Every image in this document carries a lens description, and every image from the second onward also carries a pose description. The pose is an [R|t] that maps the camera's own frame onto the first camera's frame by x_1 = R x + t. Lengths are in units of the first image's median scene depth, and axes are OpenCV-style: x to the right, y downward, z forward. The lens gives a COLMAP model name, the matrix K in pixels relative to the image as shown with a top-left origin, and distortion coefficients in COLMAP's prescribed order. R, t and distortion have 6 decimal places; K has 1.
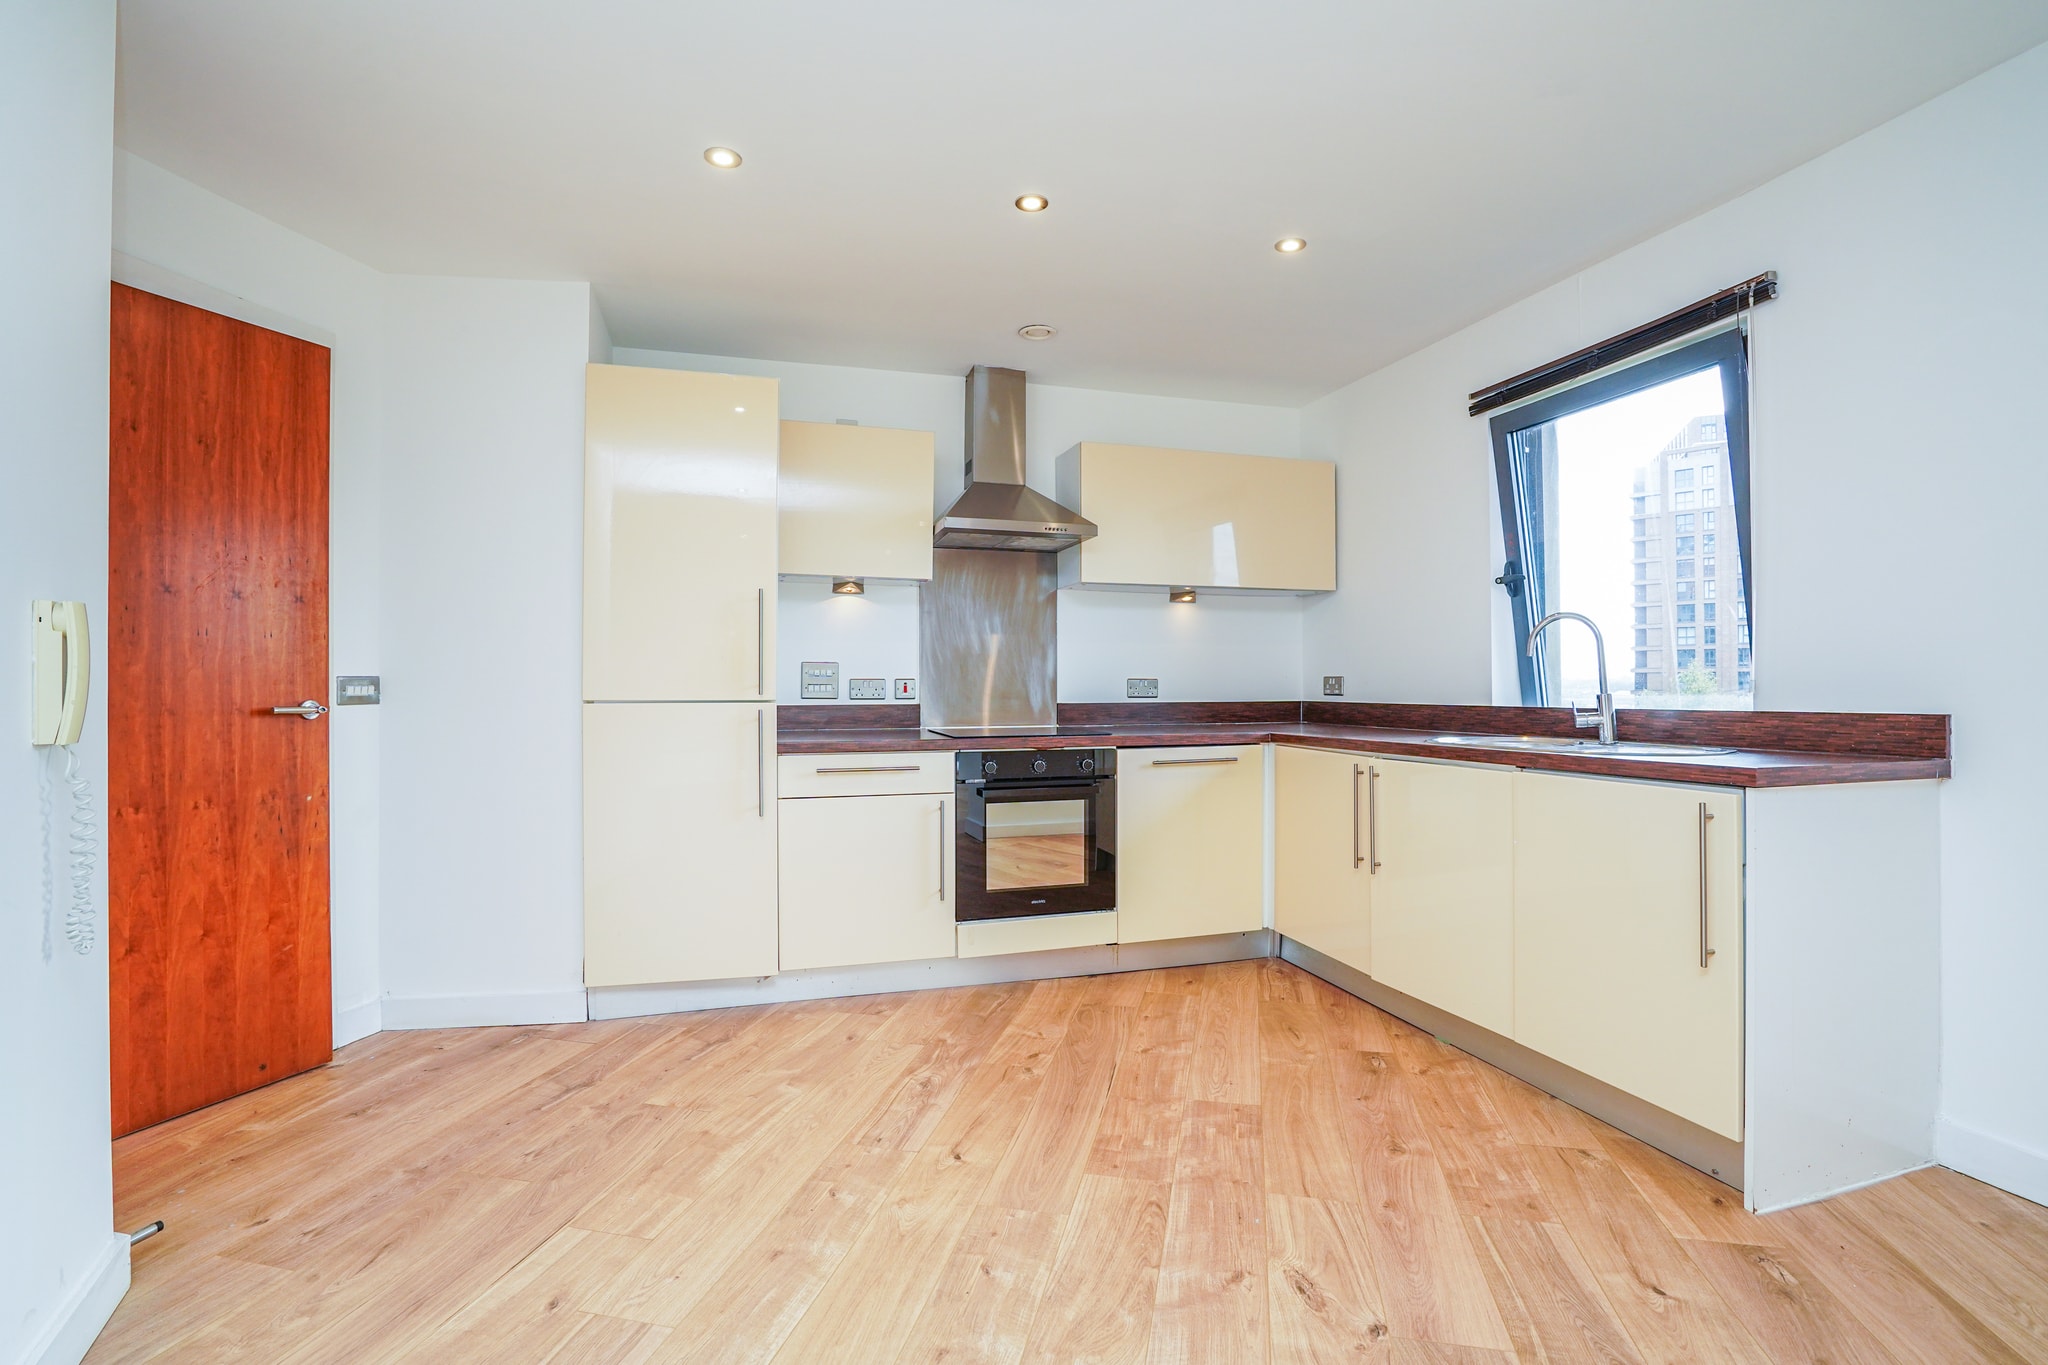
lens RADIAL K [[956.1, 0, 1006.7], [0, 956.1, 686.2], [0, 0, 1]] dist [-0.056066, 0.026320]
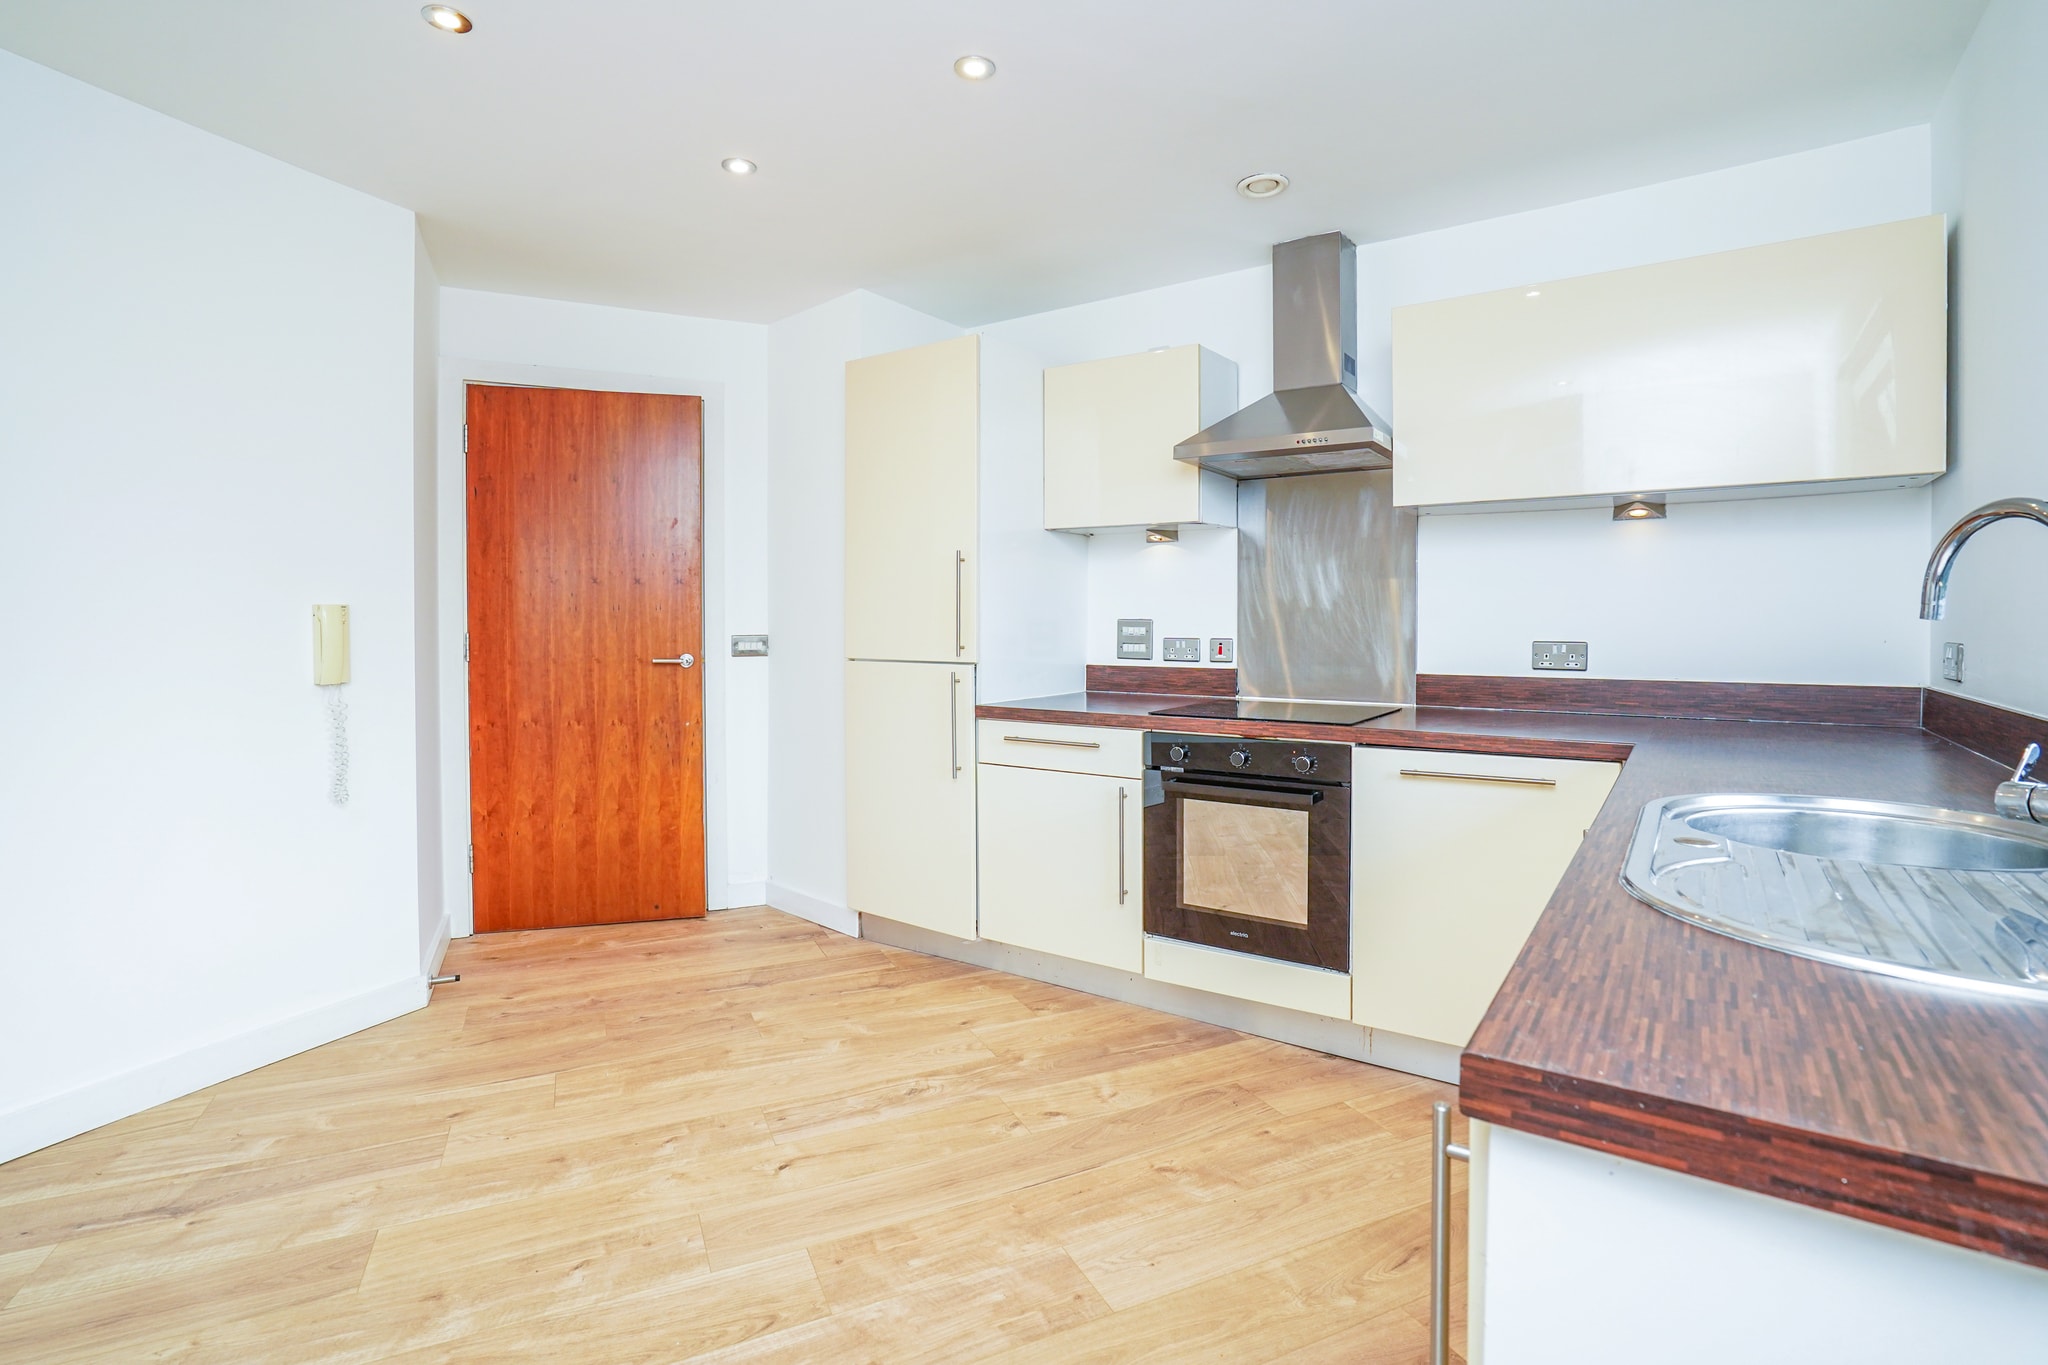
lens RADIAL K [[952.1, 0, 1015.9], [0, 952.1, 645.9], [0, 0, 1]] dist [-0.044155, 0.000521]
pose [[0.627076, 0.019321, -0.778718, 0.604378], [-0.002154, 0.999732, 0.023070, -0.027933], [0.778955, -0.012790, 0.626949, 0.457743]]
